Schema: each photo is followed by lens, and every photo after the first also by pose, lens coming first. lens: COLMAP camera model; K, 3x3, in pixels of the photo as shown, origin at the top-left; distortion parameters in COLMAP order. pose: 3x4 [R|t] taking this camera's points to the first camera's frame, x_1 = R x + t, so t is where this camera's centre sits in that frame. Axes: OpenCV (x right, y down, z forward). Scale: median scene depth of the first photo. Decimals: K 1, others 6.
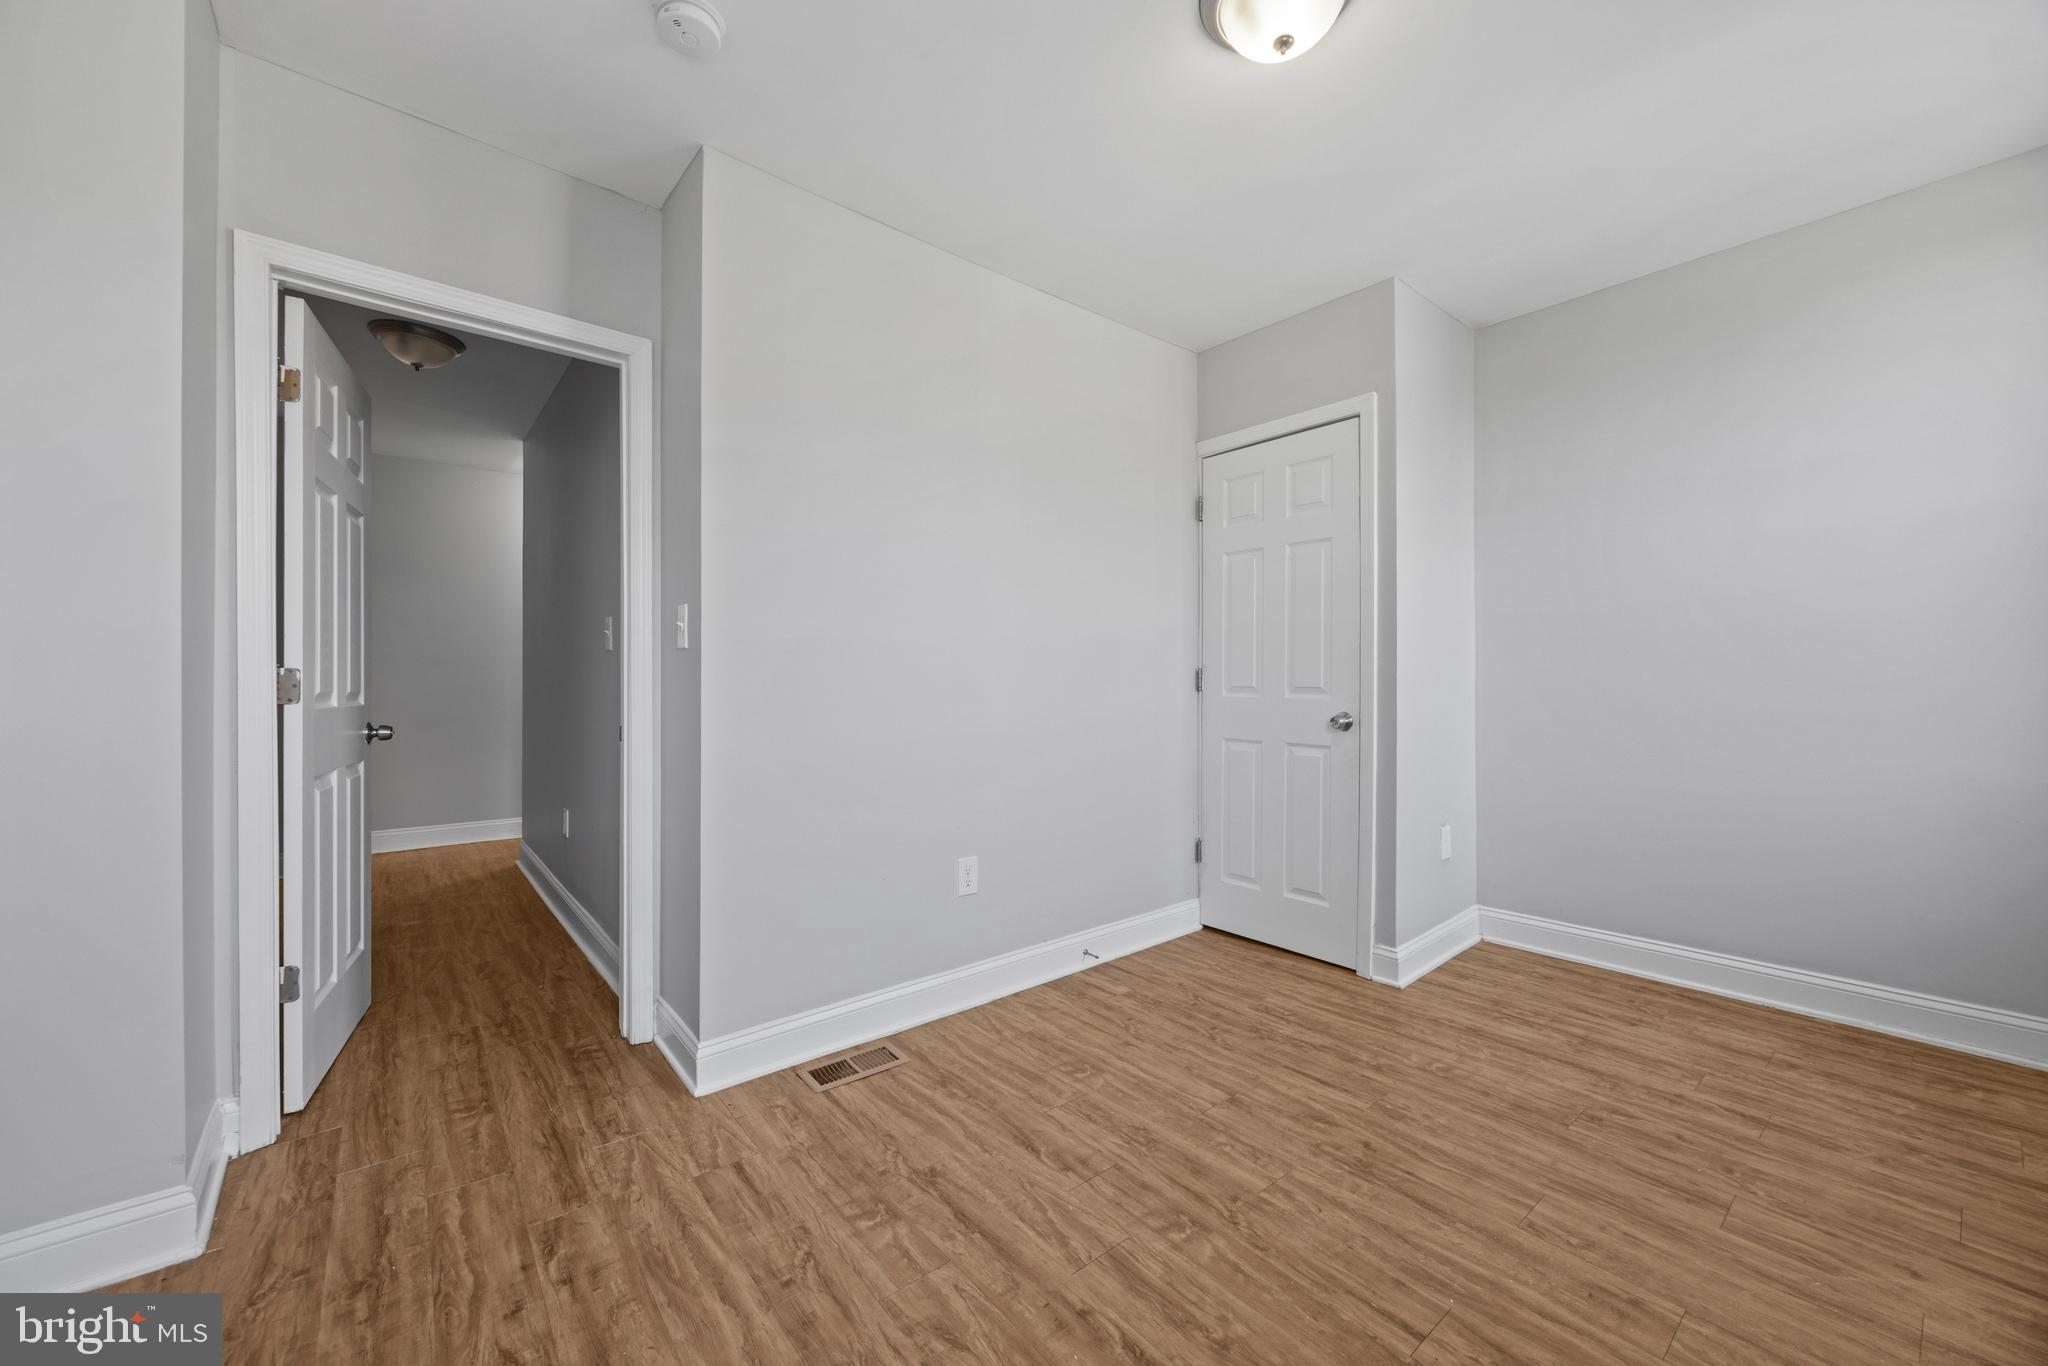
lens RADIAL K [[777.4, 0, 1018.1], [0, 777.4, 690.2], [0, 0, 1]] dist [-0.002482, 0.000594]
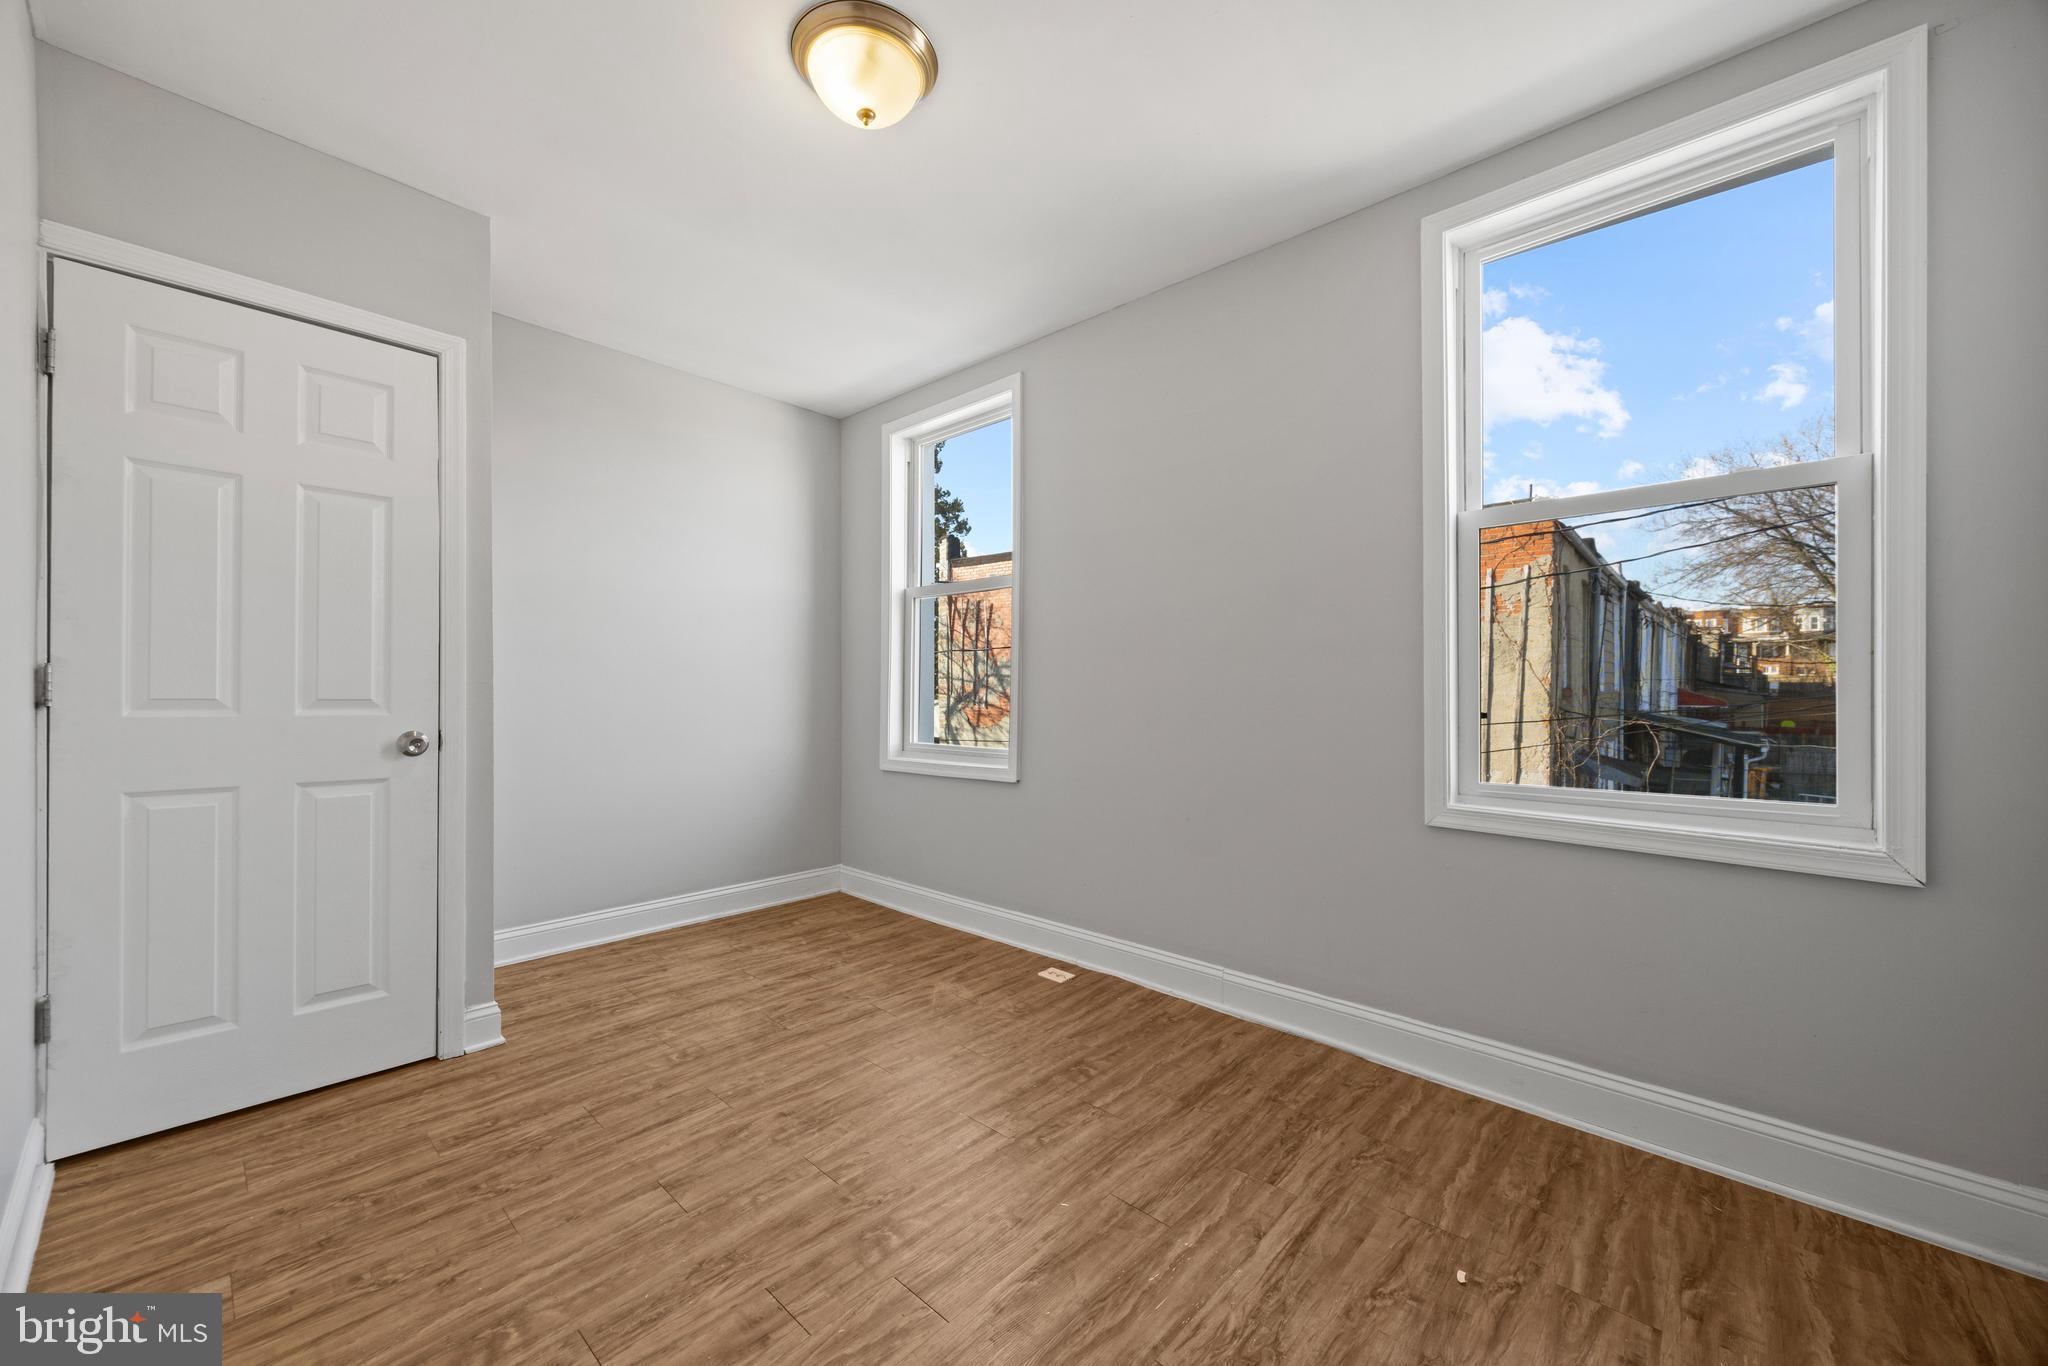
lens RADIAL K [[777.4, 0, 1028.3], [0, 777.4, 701.8], [0, 0, 1]] dist [-0.002482, 0.000594]
pose [[-0.161643, -0.010335, 0.986795, -0.535180], [0.001687, 0.999941, 0.010749, -0.010236], [-0.986848, 0.003403, -0.161616, 0.643780]]
